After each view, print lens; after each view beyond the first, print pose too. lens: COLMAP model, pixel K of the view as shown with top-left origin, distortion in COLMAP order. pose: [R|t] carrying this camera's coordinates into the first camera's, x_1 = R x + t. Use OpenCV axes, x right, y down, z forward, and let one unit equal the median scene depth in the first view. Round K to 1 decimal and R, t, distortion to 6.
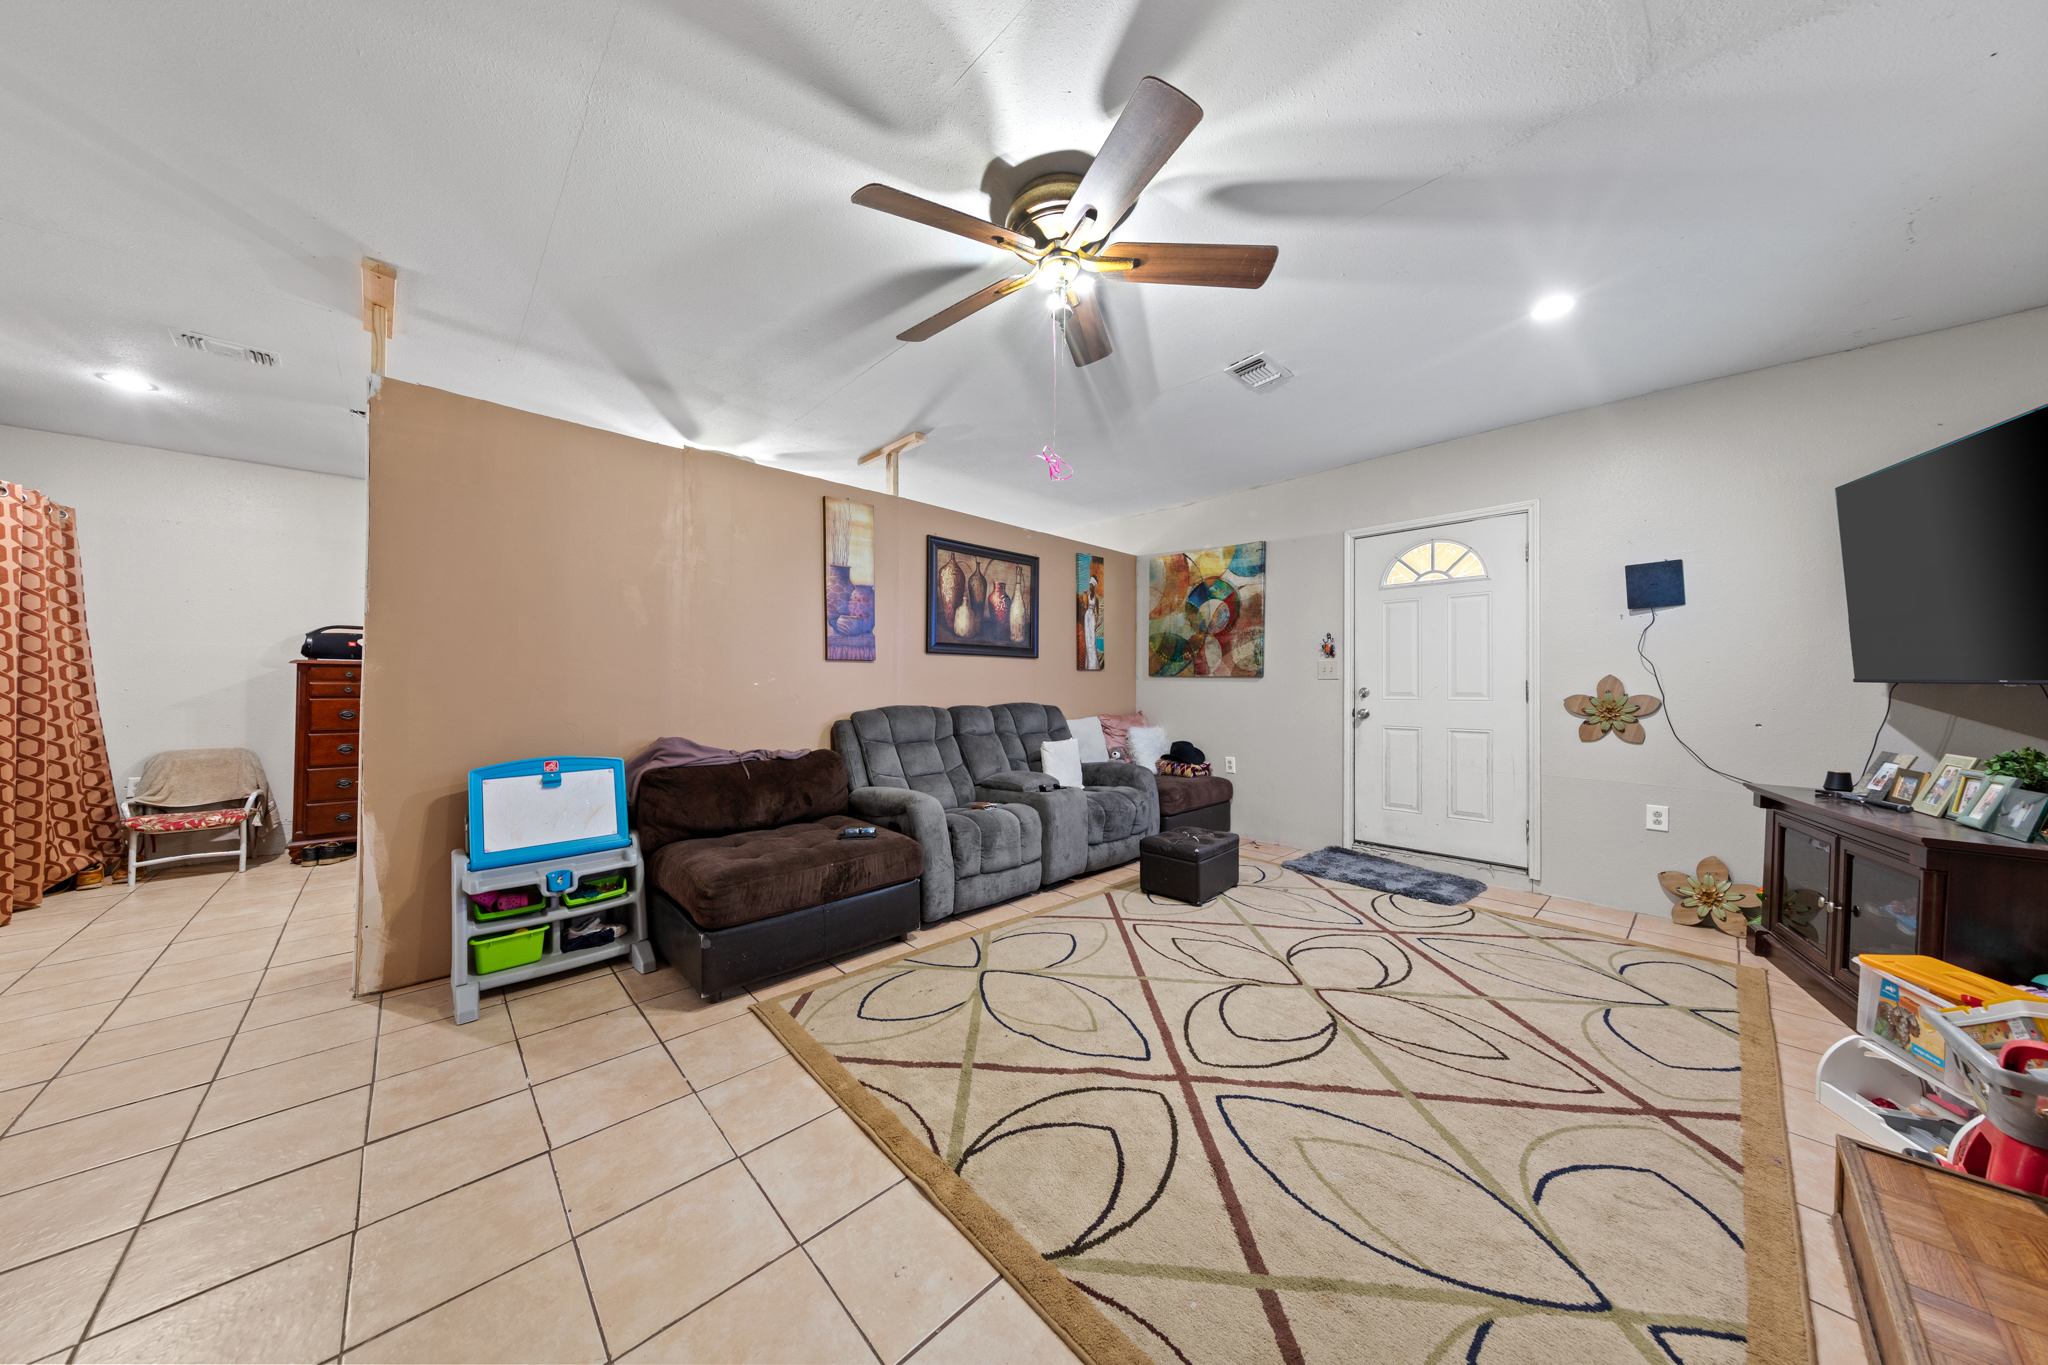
lens RADIAL K [[646.4, 0, 1014.7], [0, 646.4, 686.6], [0, 0, 1]] dist [0.005277, -0.000080]
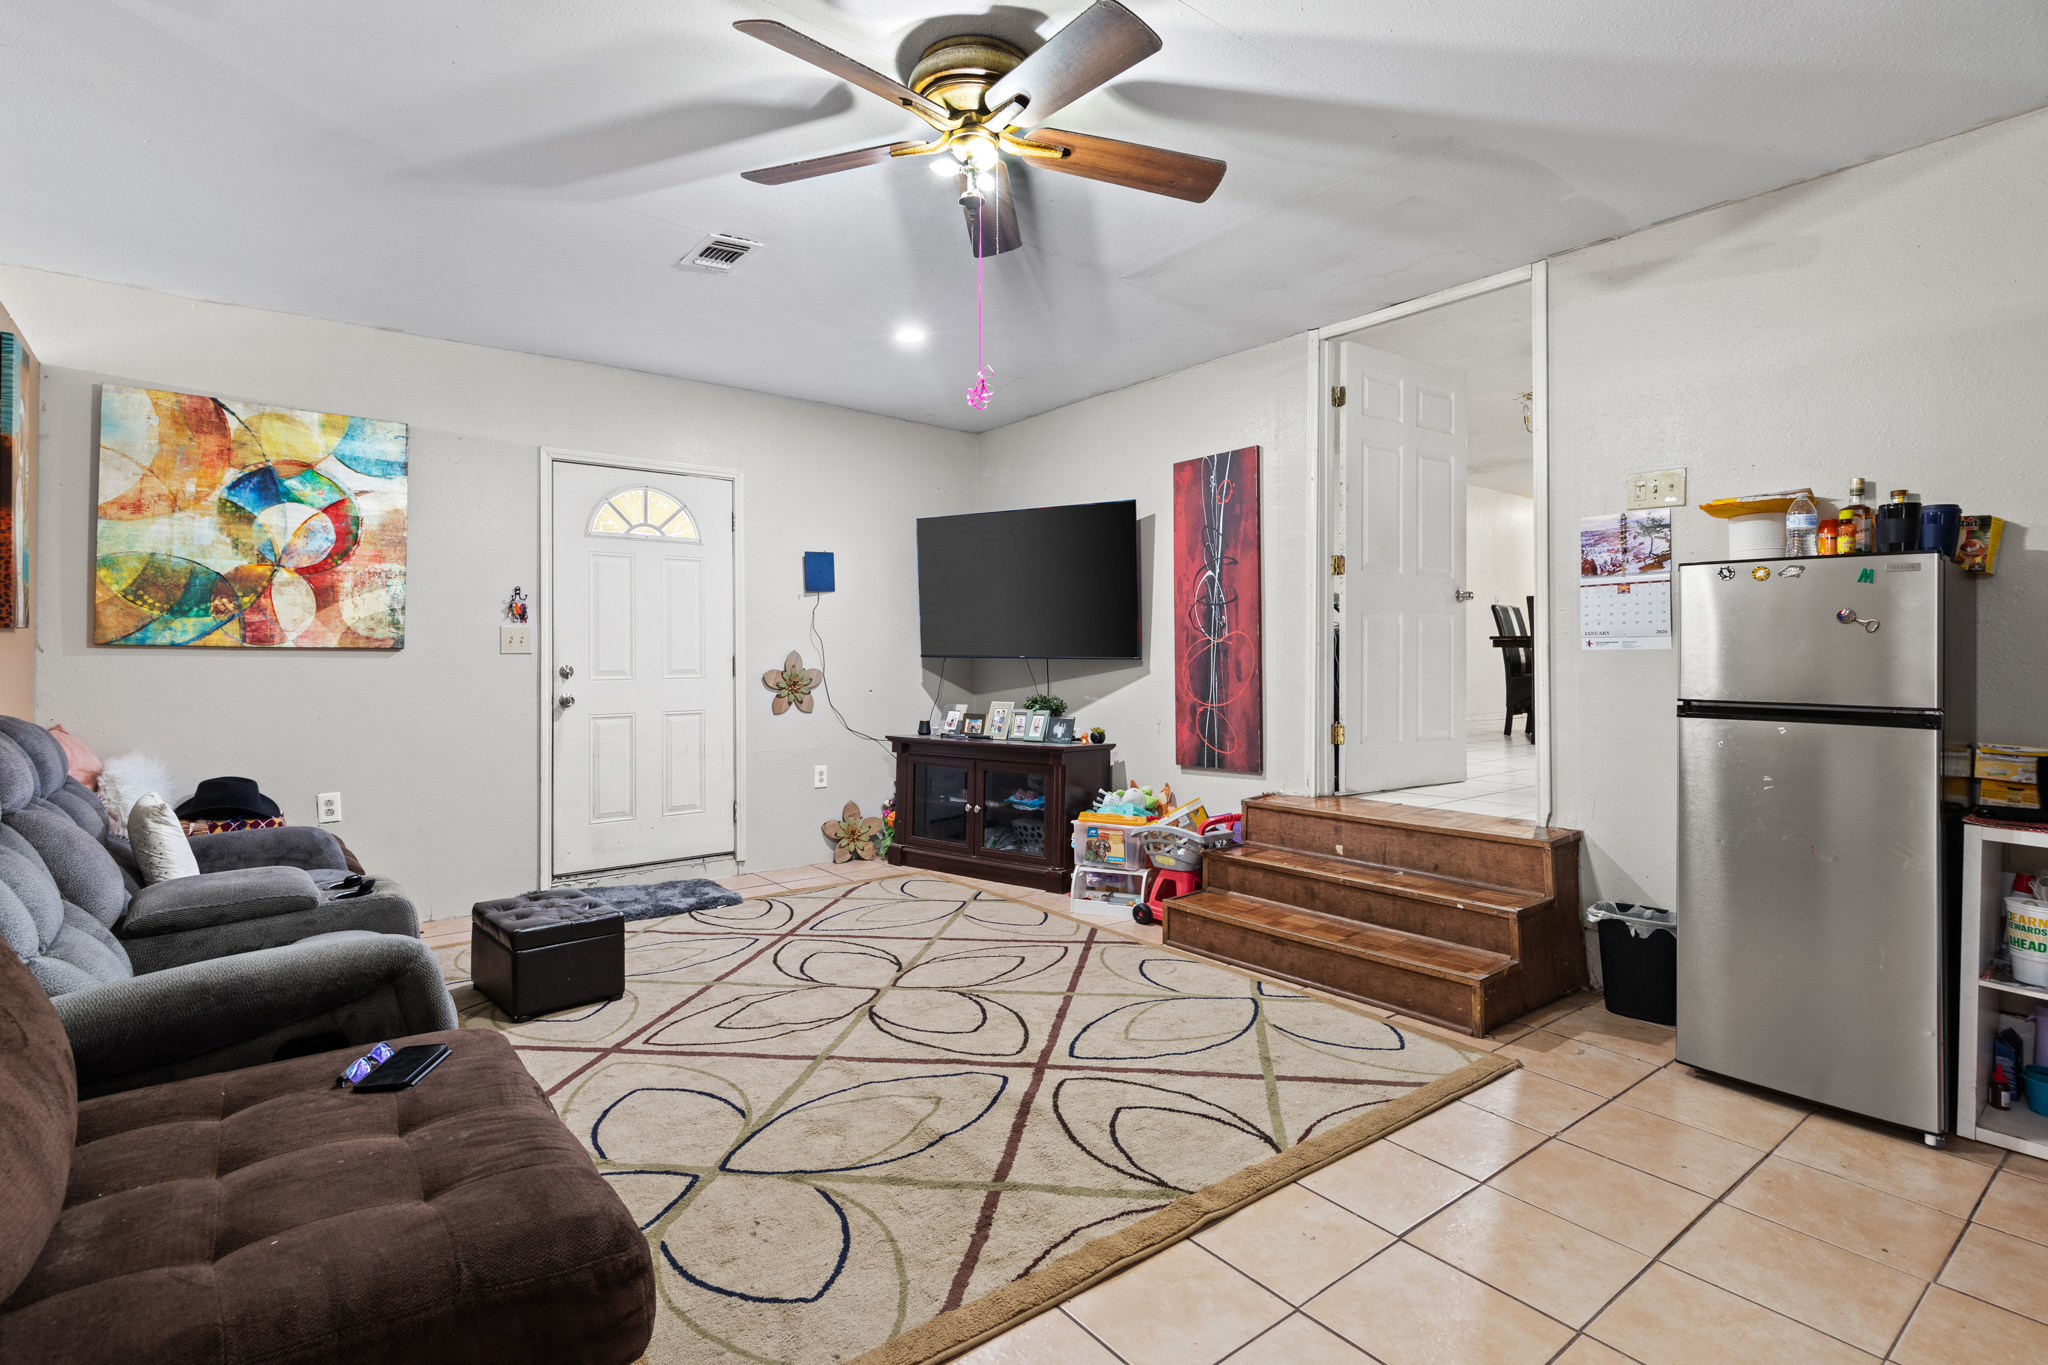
lens RADIAL K [[969.2, 0, 1019.1], [0, 969.2, 663.9], [0, 0, 1]] dist [0.012844, 0.000245]
pose [[0.088880, -0.009293, 0.995999, -0.671995], [0.008337, 0.999928, 0.008586, -0.006937], [-0.996007, 0.007540, 0.088951, 0.507112]]
